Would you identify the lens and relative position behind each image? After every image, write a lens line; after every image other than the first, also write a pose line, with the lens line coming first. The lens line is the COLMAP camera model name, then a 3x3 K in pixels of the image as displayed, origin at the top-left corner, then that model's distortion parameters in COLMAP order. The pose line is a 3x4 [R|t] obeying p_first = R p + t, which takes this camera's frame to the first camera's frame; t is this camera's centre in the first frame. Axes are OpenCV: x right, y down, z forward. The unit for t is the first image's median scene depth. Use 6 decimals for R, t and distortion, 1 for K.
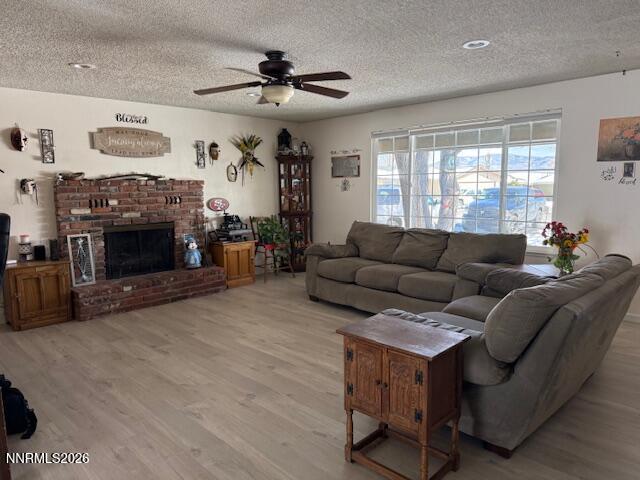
lens RADIAL K [[449.7, 0, 320.1], [0, 449.7, 245.3], [0, 0, 1]] dist [0.032184, -0.027484]
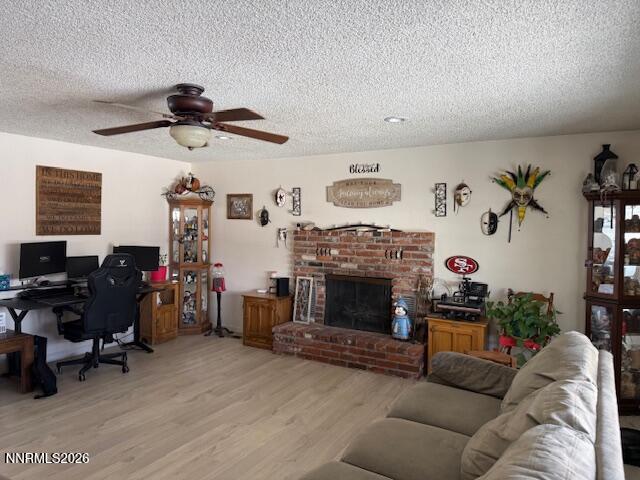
lens RADIAL K [[449.7, 0, 320.5], [0, 449.7, 233.1], [0, 0, 1]] dist [0.032184, -0.027484]
pose [[0.235375, 0.044659, -0.970878, 0.517810], [-0.136924, 0.990504, 0.012366, -0.141437], [0.962211, 0.130026, 0.239255, 0.698466]]
